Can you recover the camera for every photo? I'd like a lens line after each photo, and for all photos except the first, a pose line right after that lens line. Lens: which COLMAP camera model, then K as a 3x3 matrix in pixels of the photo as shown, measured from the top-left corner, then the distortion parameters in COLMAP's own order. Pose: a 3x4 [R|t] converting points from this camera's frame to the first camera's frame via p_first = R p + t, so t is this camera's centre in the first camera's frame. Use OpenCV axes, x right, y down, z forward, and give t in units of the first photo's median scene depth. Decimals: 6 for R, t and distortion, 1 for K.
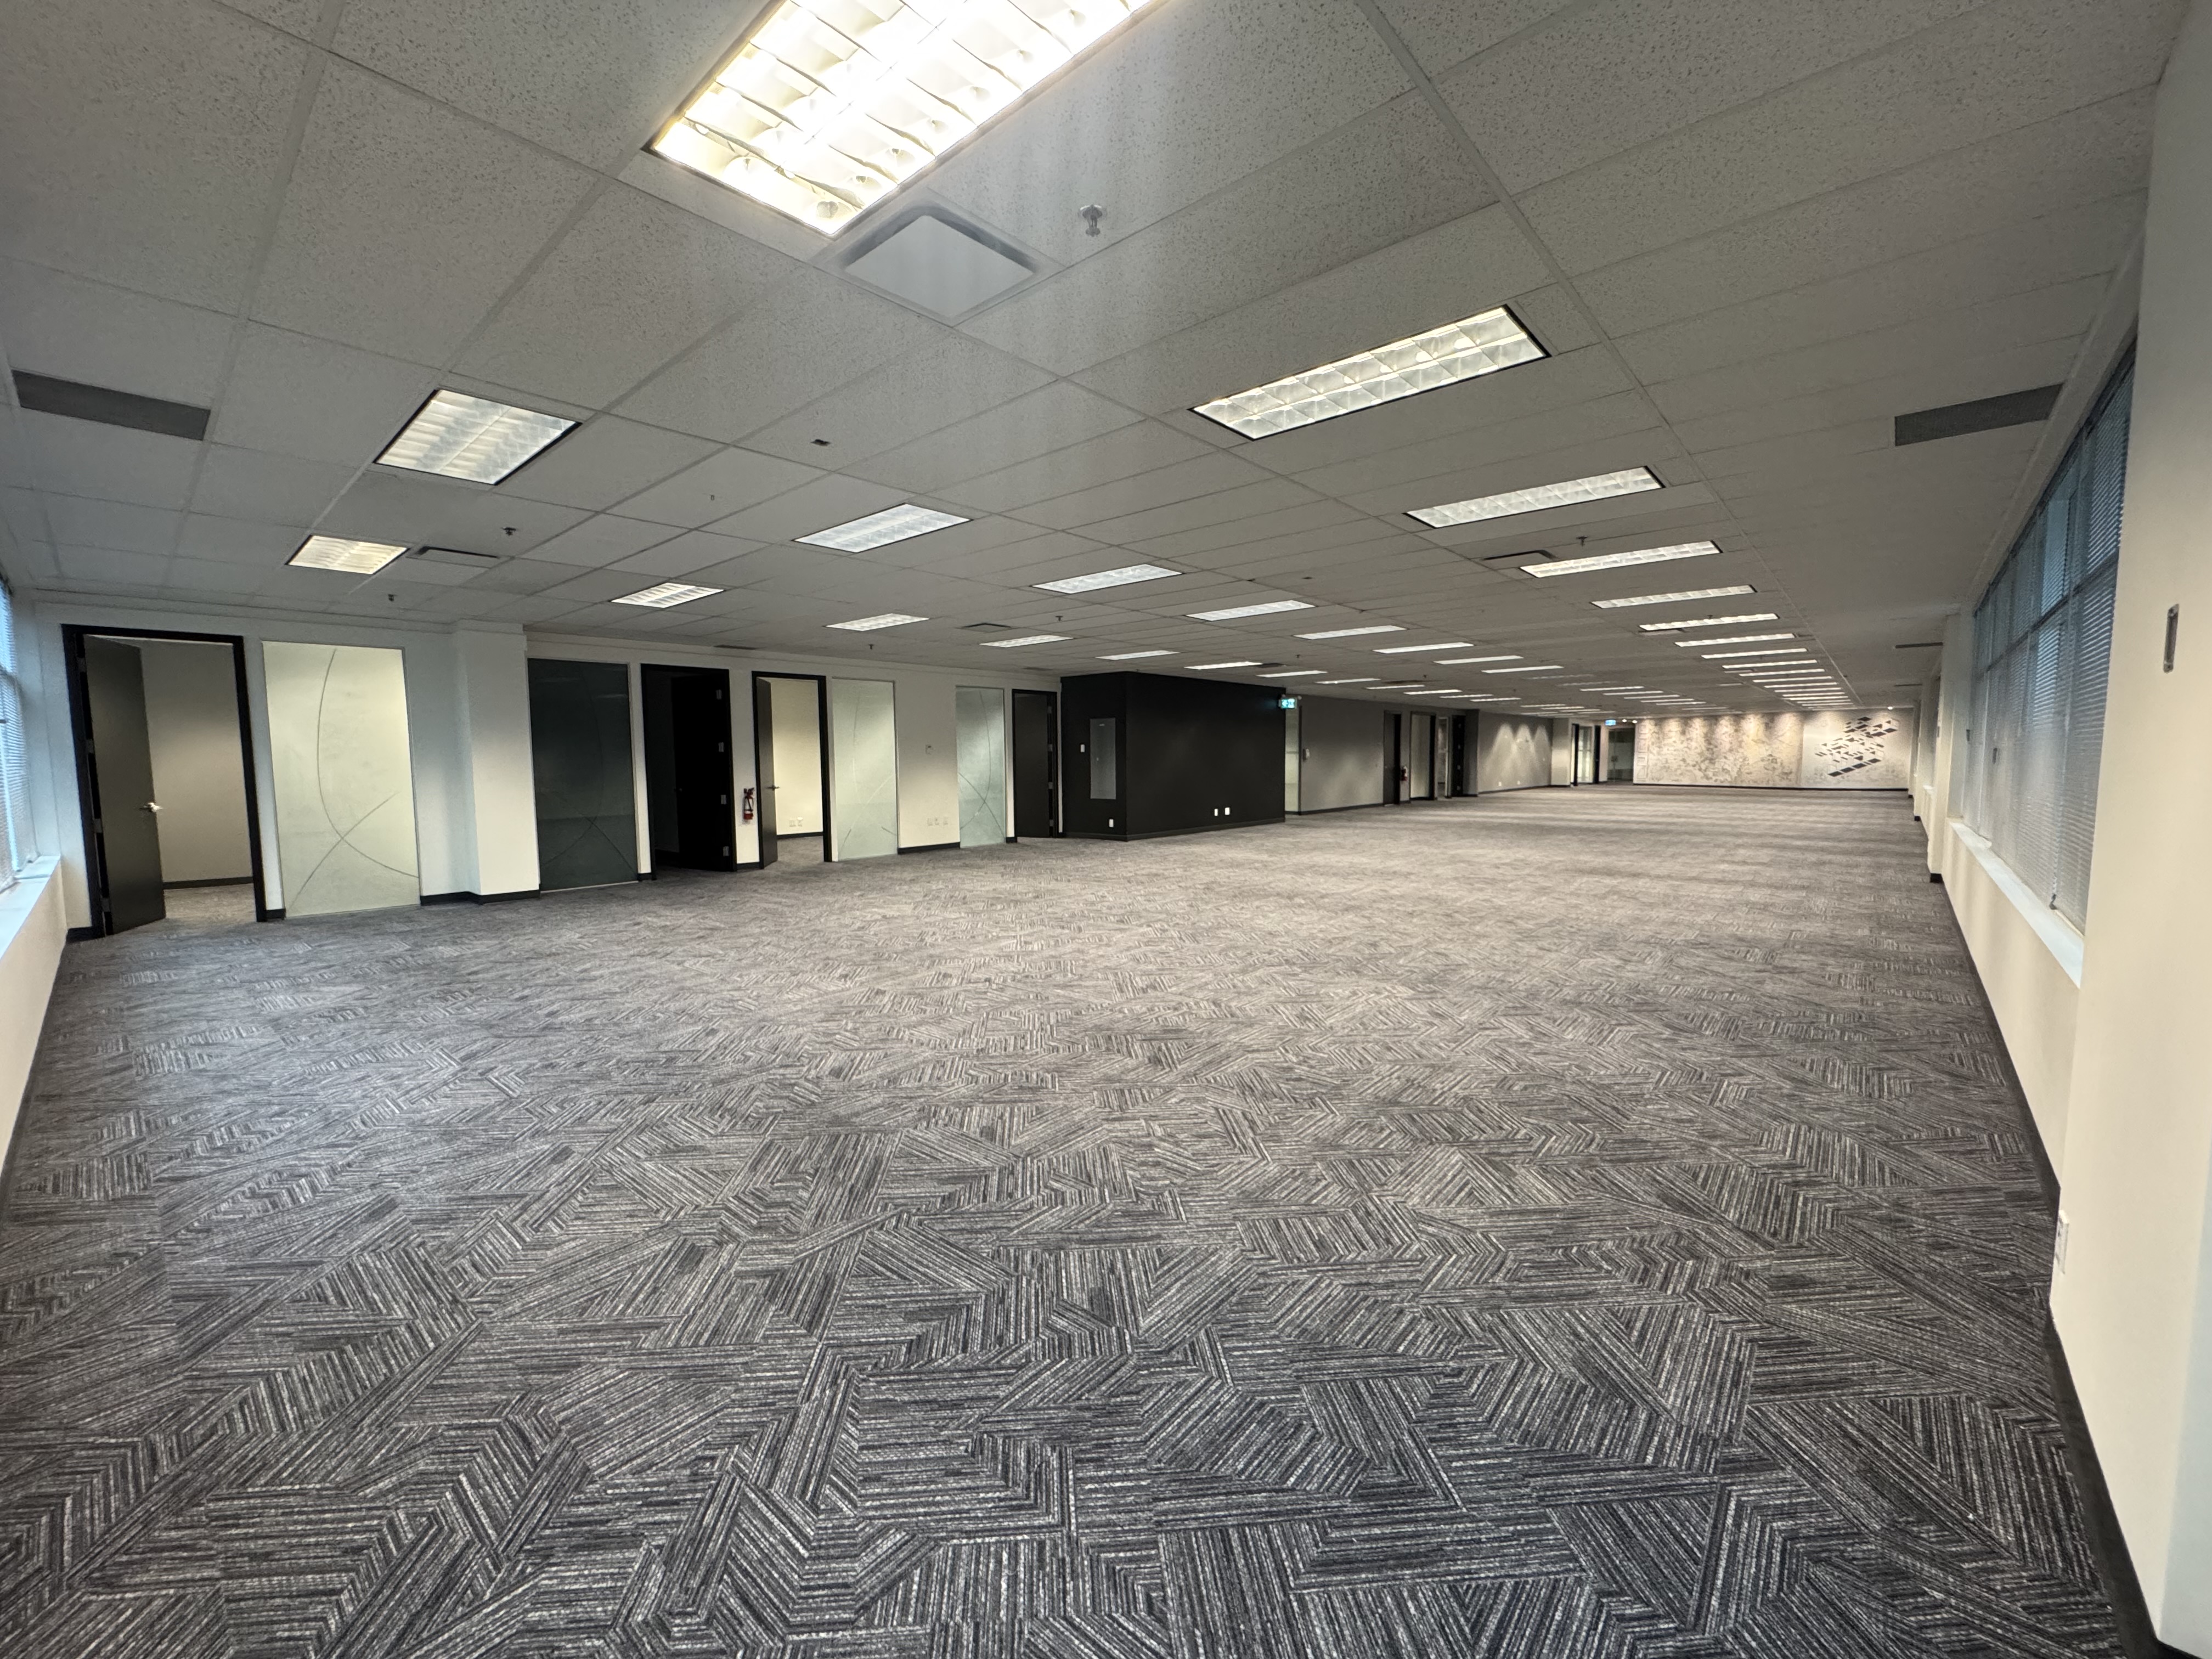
lens RADIAL K [[878.8, 0, 1096.9], [0, 878.8, 833.3], [0, 0, 1]] dist [-0.001701, 0.000165]
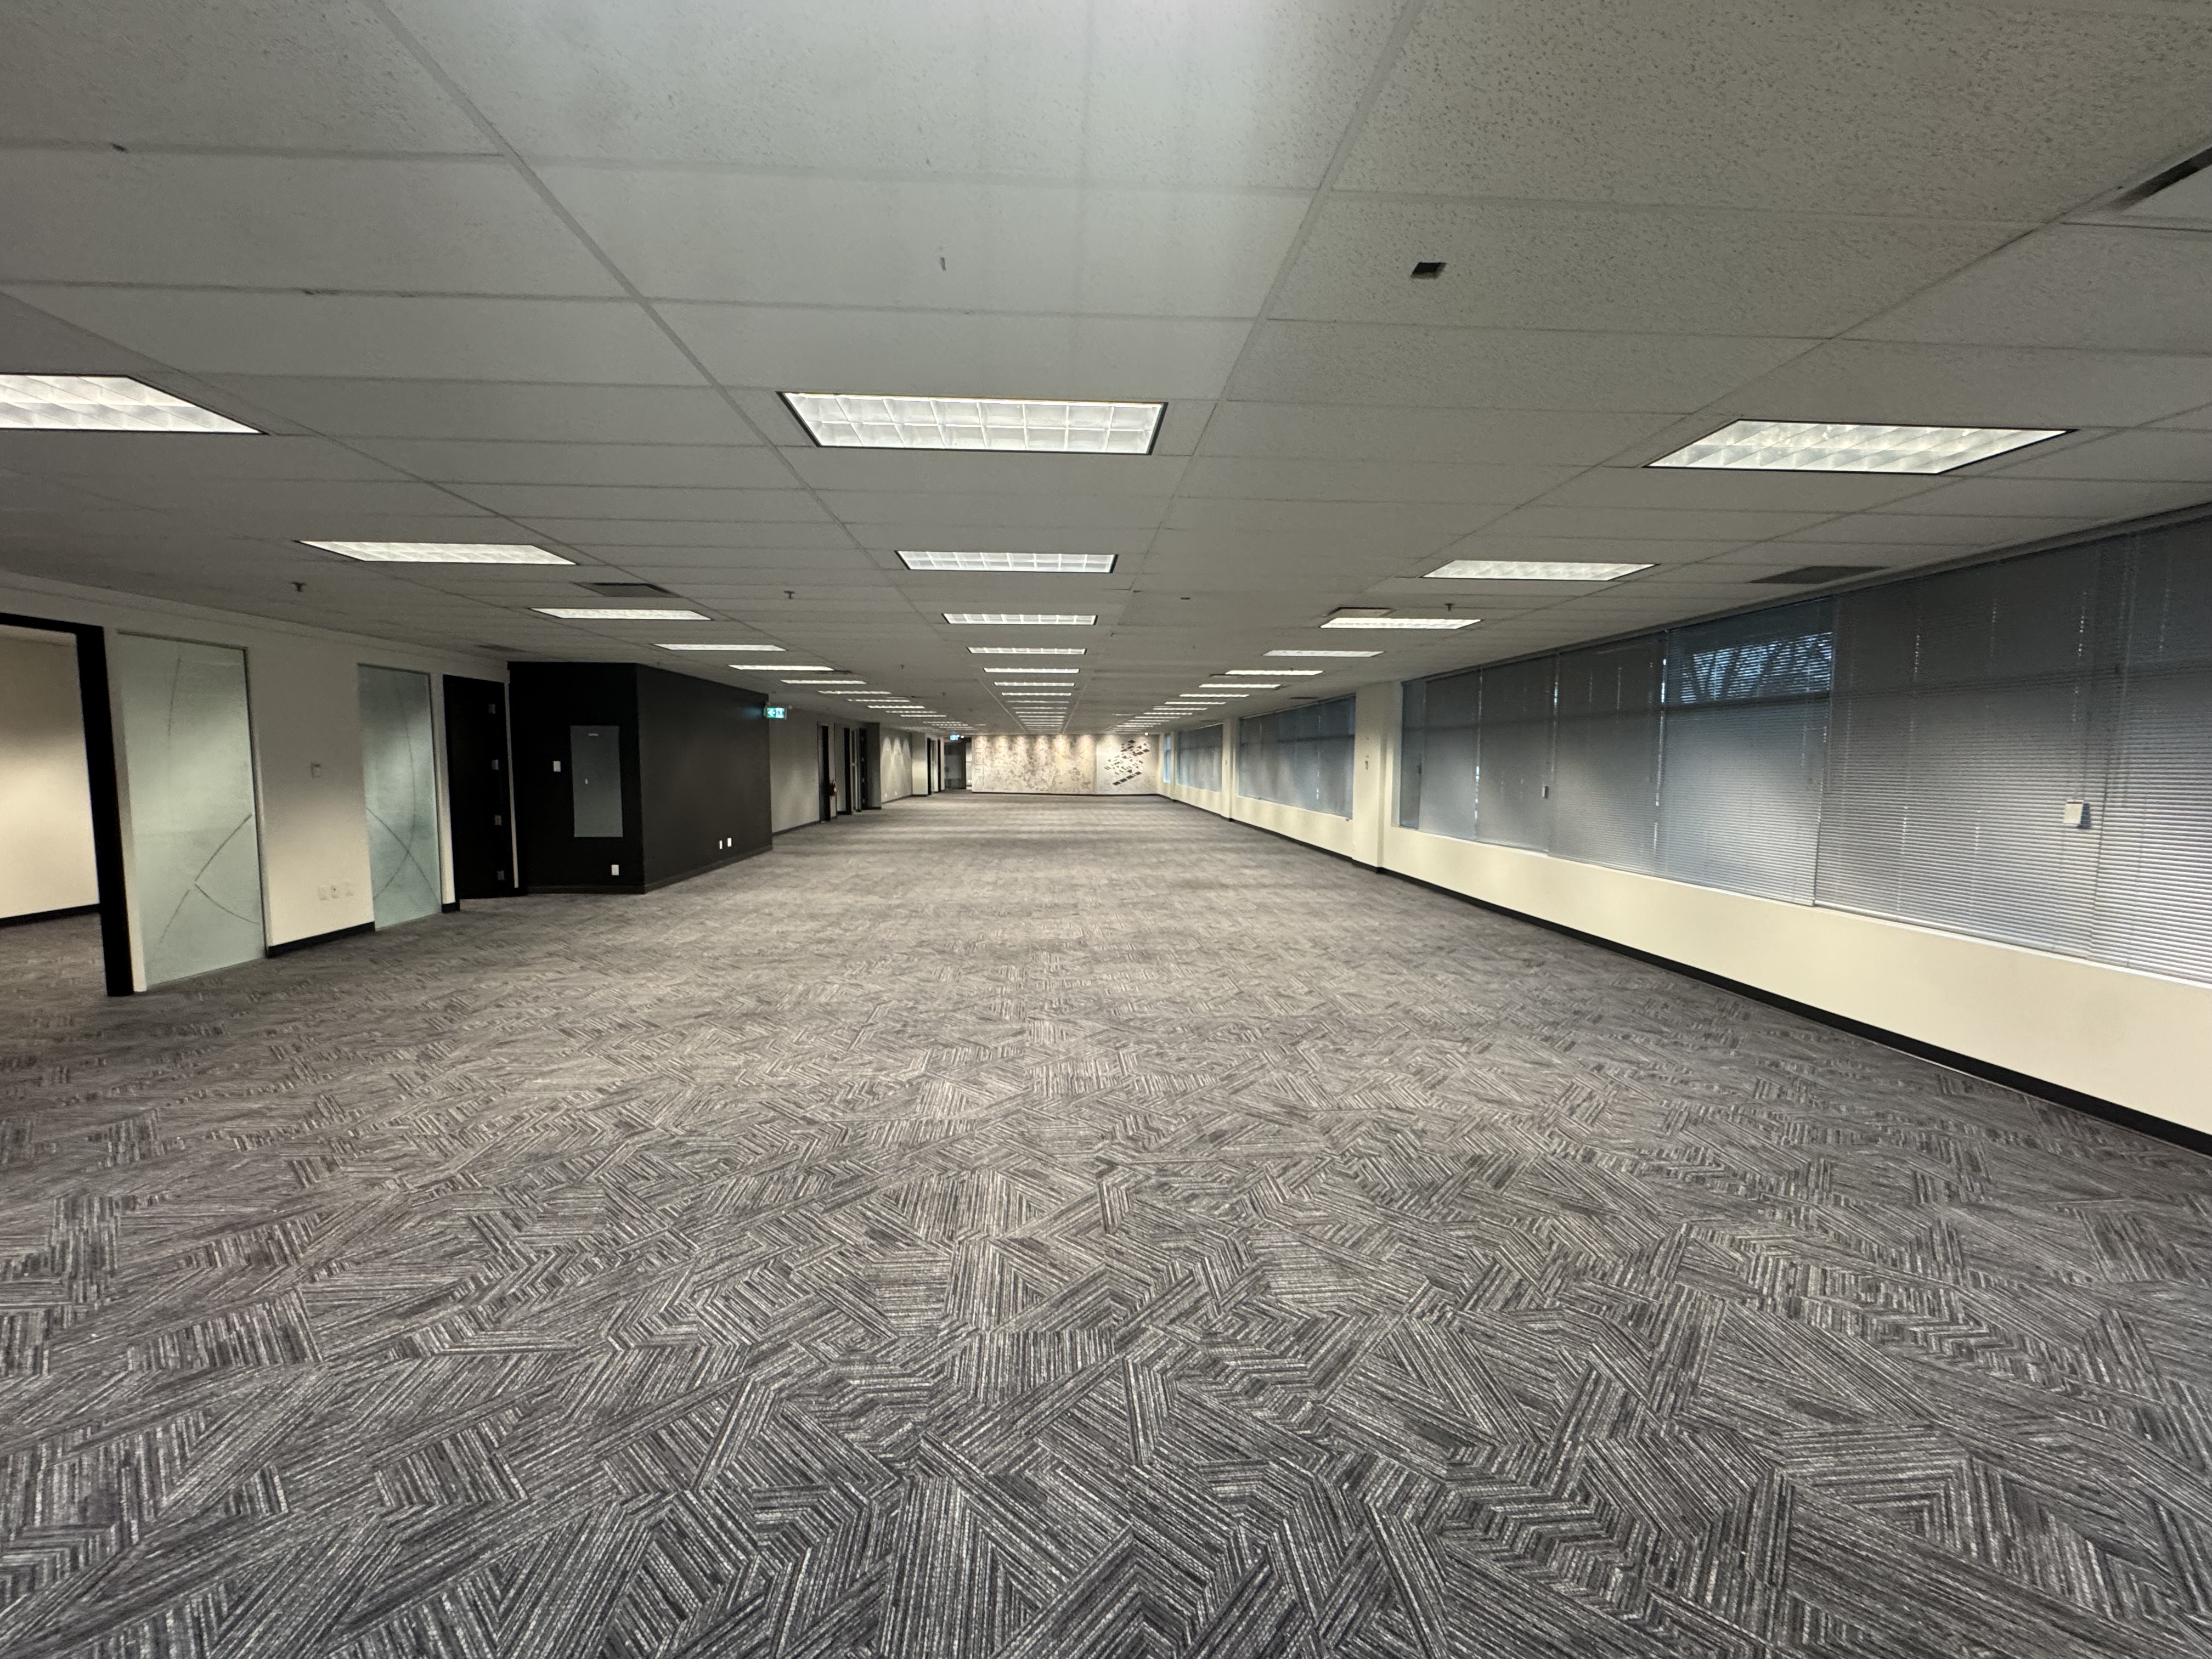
lens RADIAL K [[878.8, 0, 1116.7], [0, 878.8, 847.7], [0, 0, 1]] dist [-0.001701, 0.000165]
pose [[0.703971, -0.058789, 0.707791, -0.220482], [0.051513, 0.998170, 0.031672, -0.033906], [-0.708358, 0.014164, 0.705711, 0.204768]]
